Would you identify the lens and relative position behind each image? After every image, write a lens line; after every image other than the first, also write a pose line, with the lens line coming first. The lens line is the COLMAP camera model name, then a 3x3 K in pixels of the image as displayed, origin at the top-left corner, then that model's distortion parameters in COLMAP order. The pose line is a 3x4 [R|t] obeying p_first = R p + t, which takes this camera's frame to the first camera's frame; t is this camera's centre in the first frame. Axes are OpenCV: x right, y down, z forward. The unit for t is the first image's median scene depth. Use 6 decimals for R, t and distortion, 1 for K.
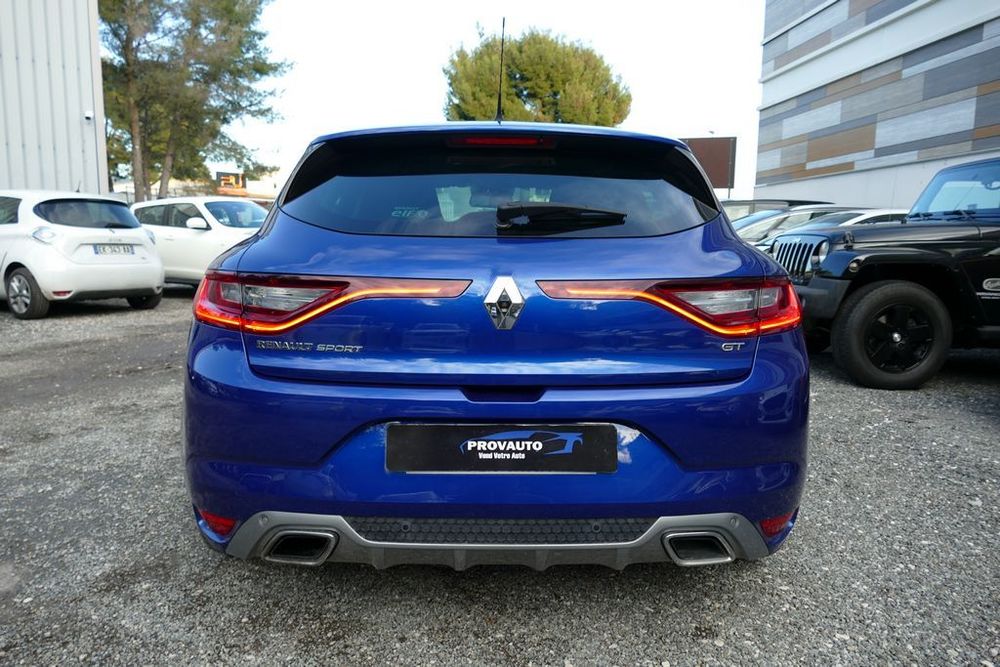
lens RADIAL K [[725.7, 0, 497.7], [0, 725.7, 332.8], [0, 0, 1]] dist [-0.006115, -0.001792]
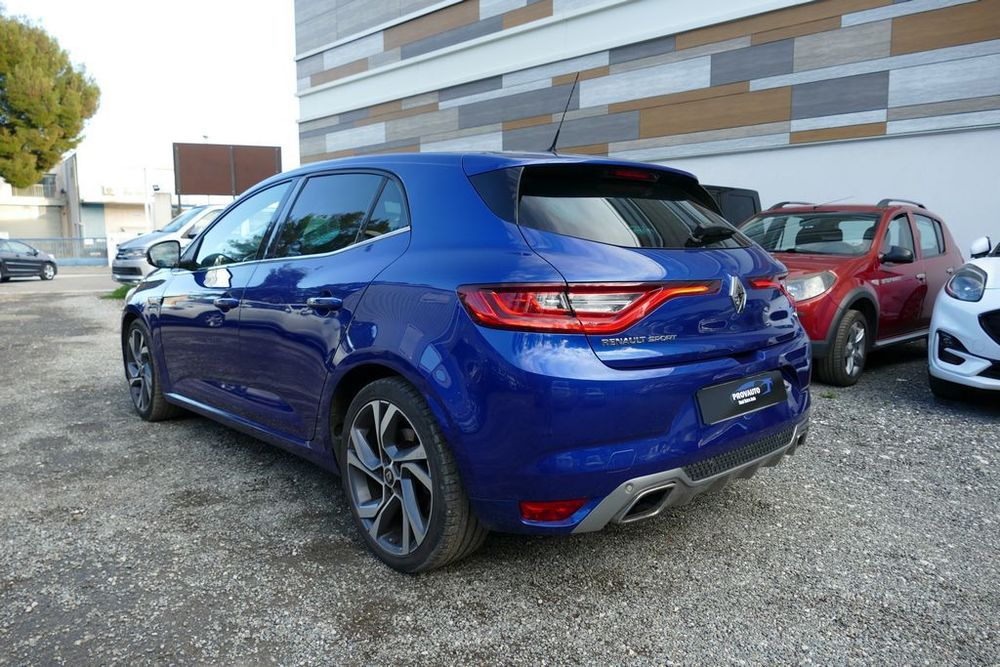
lens RADIAL K [[725.7, 0, 497.7], [0, 725.7, 332.8], [0, 0, 1]] dist [-0.006115, -0.001792]
pose [[0.754991, -0.097886, 0.648387, -0.145227], [0.102743, 0.994241, 0.030464, -0.006470], [-0.647636, 0.043617, 0.760701, 0.025804]]
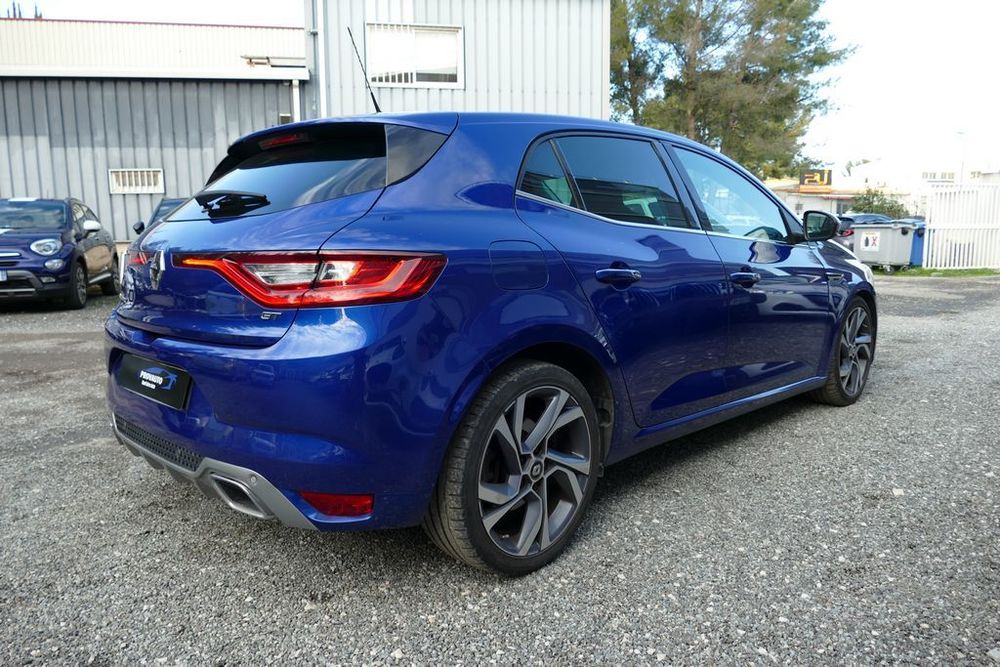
lens RADIAL K [[725.7, 0, 497.7], [0, 725.7, 332.8], [0, 0, 1]] dist [-0.006115, -0.001792]
pose [[0.704641, 0.083448, -0.704640, 0.156489], [-0.082964, 0.995938, 0.034982, -0.002609], [0.704697, 0.033809, 0.708702, 0.058192]]
